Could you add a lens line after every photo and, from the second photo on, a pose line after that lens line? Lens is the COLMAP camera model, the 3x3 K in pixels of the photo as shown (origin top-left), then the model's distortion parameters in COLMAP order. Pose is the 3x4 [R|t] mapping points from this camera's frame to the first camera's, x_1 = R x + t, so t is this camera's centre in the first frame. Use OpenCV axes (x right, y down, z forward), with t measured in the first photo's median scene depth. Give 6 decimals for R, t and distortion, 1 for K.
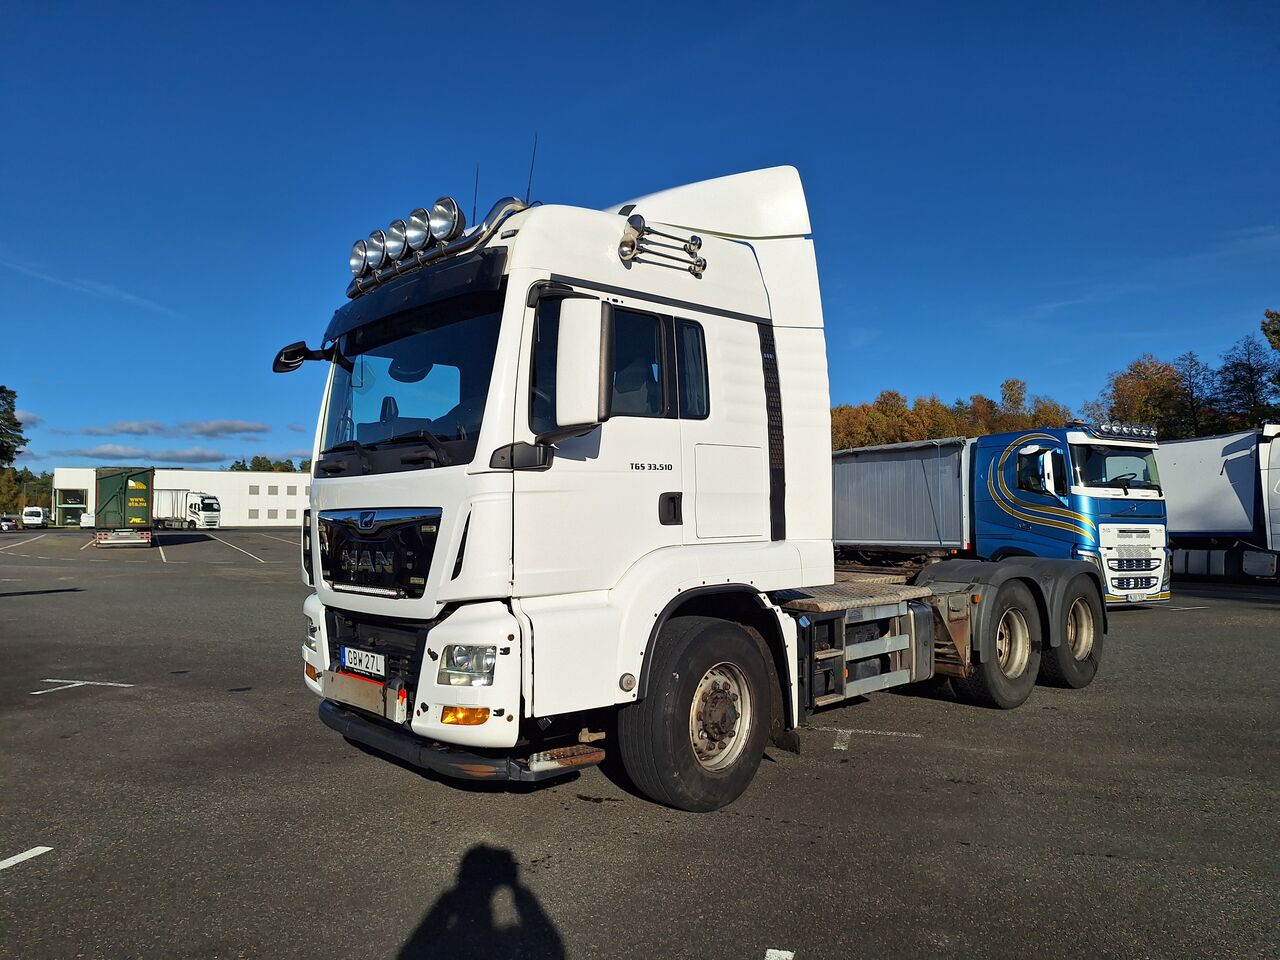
lens RADIAL K [[859.9, 0, 619.2], [0, 859.9, 482.1], [0, 0, 1]] dist [0.051243, -0.033396]
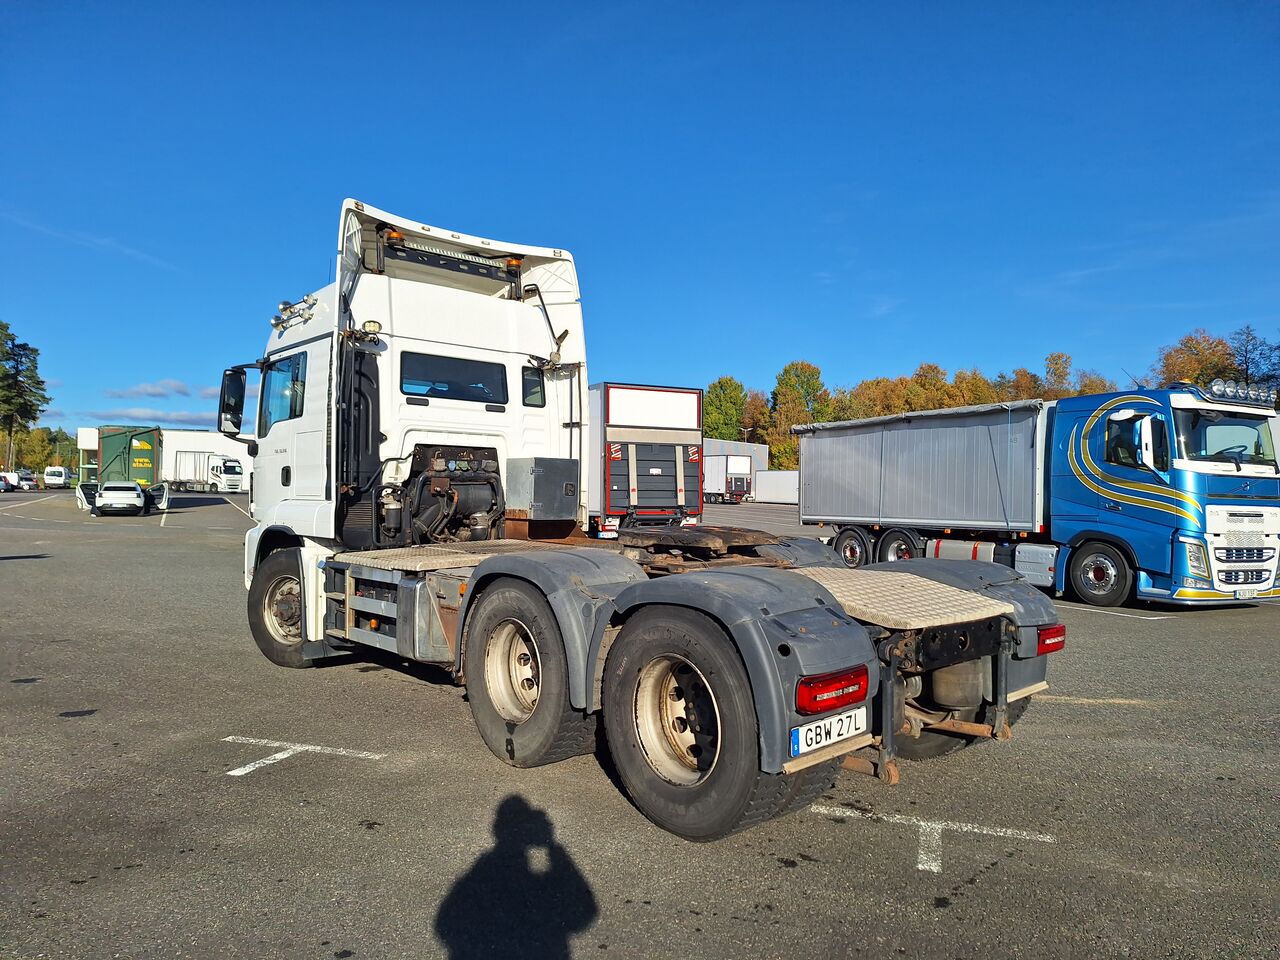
lens RADIAL K [[851.6, 0, 640.0], [0, 851.6, 480.0], [0, 0, 1]] dist [0.124609, -0.152661]
pose [[0.999751, 0.017835, -0.013376, 0.019434], [-0.017408, 0.999355, 0.031420, 0.006207], [0.013927, -0.031180, 0.999417, 0.140233]]
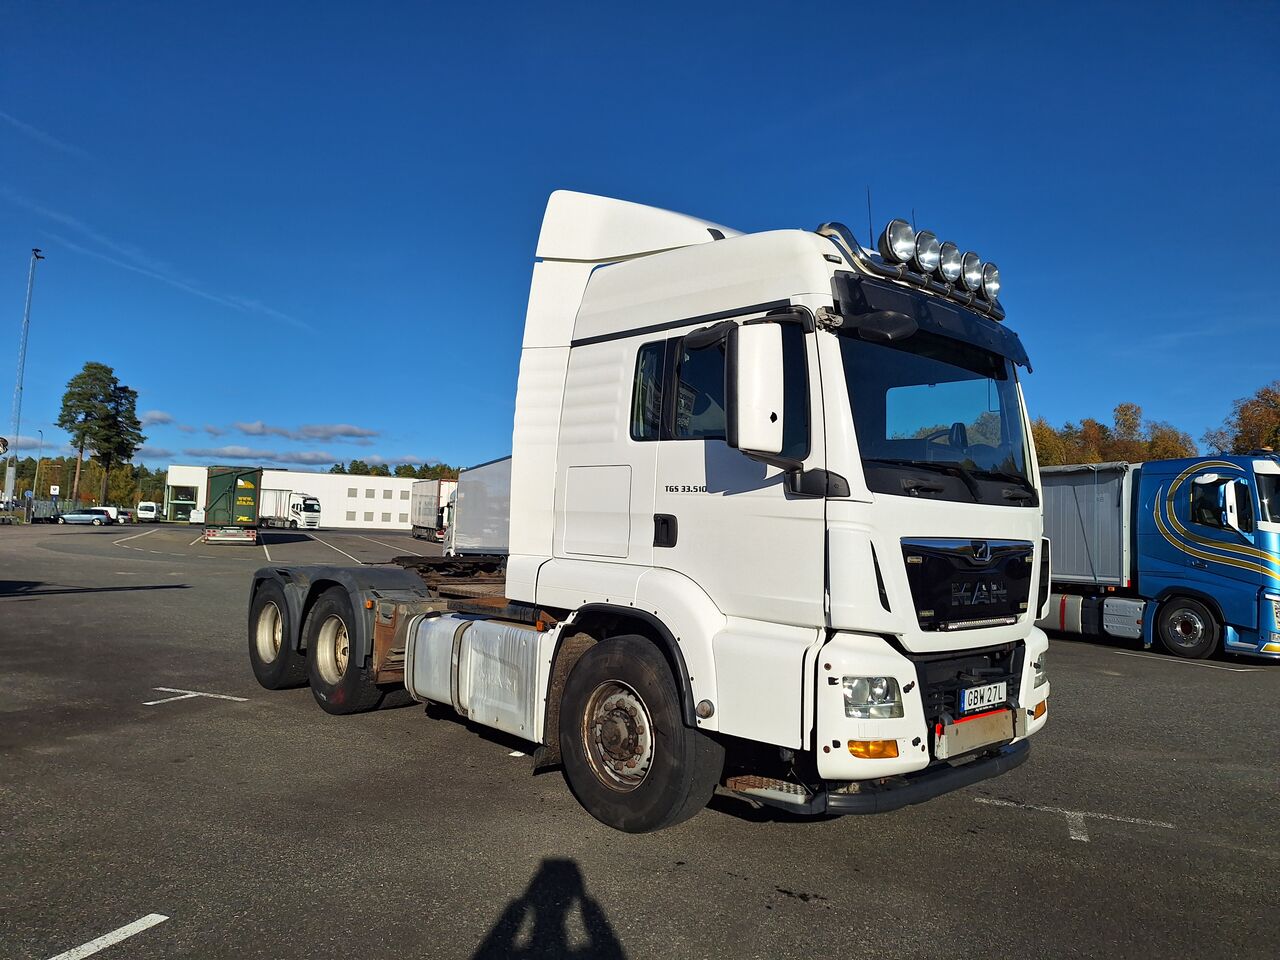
lens RADIAL K [[853.9, 0, 632.3], [0, 853.9, 472.1], [0, 0, 1]] dist [0.082412, -0.071063]
pose [[0.996021, 0.031823, -0.083241, -0.038494], [-0.034091, 0.999081, -0.025964, -0.000570], [0.082338, 0.028699, 0.996191, 0.049636]]
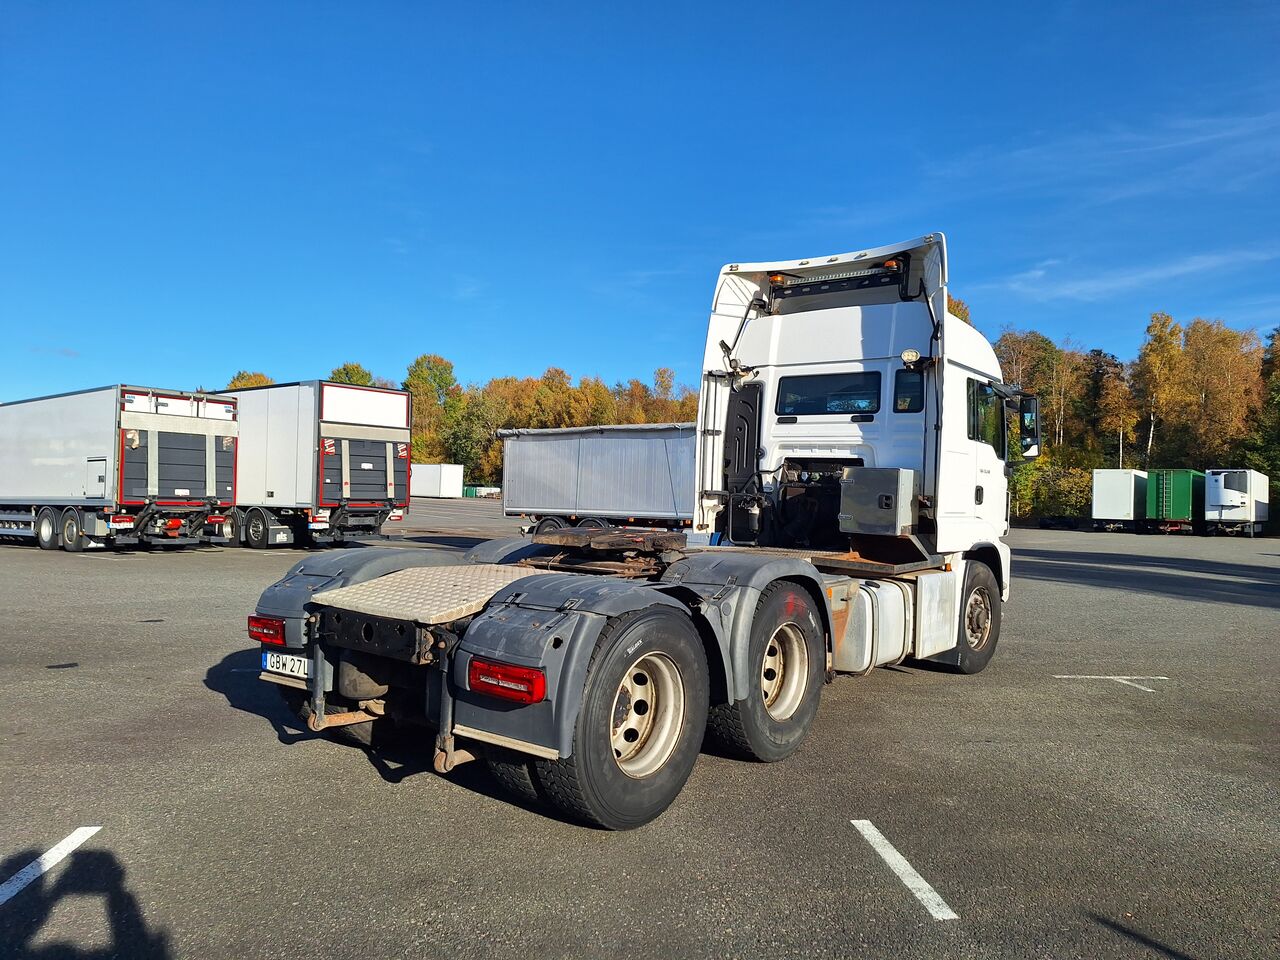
lens RADIAL K [[859.9, 0, 619.2], [0, 859.9, 482.1], [0, 0, 1]] dist [0.051243, -0.033396]
pose [[0.922278, 0.034230, 0.385009, -0.132912], [-0.048672, 0.998427, 0.027825, 0.000475], [-0.383451, -0.044402, 0.922493, -0.011644]]
